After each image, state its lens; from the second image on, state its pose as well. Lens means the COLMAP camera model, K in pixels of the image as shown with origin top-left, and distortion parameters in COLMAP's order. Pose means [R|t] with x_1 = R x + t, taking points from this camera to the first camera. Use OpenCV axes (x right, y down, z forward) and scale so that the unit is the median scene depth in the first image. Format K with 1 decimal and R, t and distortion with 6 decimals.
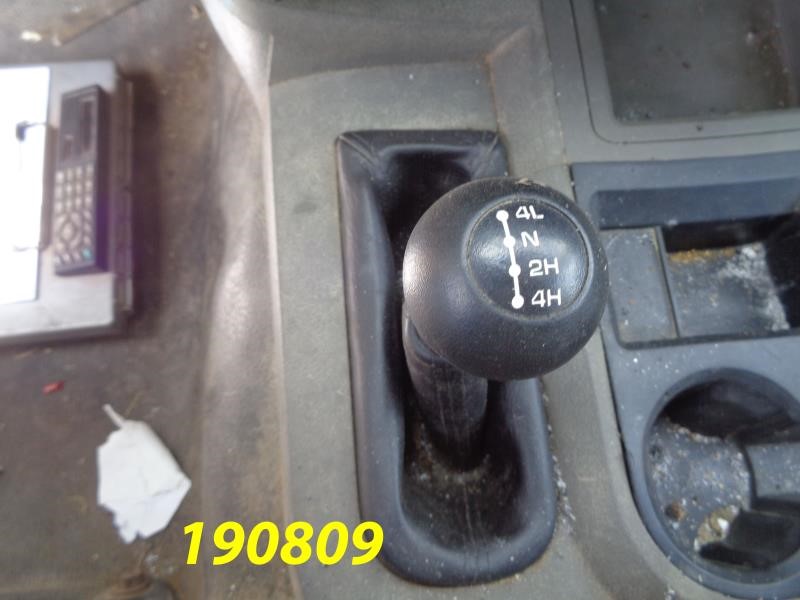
lens RADIAL K [[618.2, 0, 400.0], [0, 618.2, 300.0], [0, 0, 1]] dist [0.003430, 0.000432]
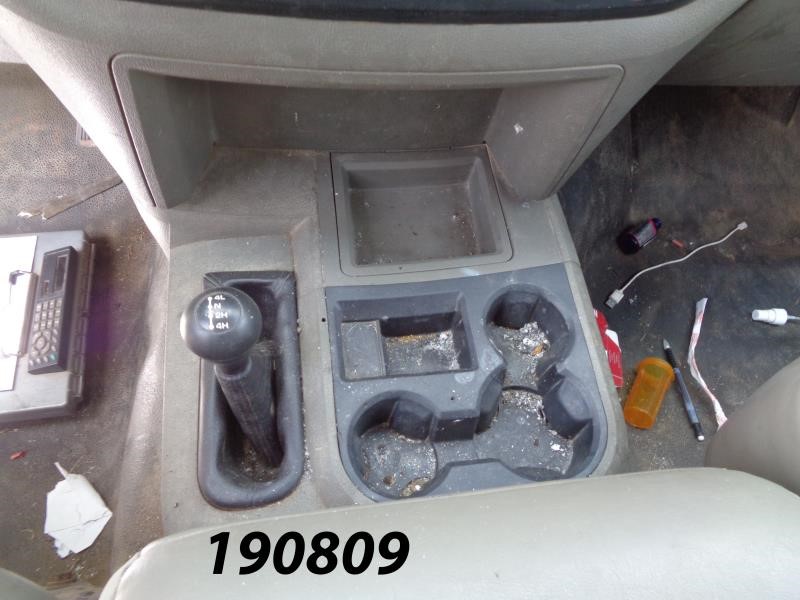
lens RADIAL K [[623.1, 0, 400.0], [0, 623.1, 300.0], [0, 0, 1]] dist [0.008146, 0.012467]
pose [[0.998705, -0.020023, 0.046778, 0.360291], [0.029997, 0.974263, -0.223409, 0.214420], [-0.041100, 0.224523, 0.973602, -0.732241]]
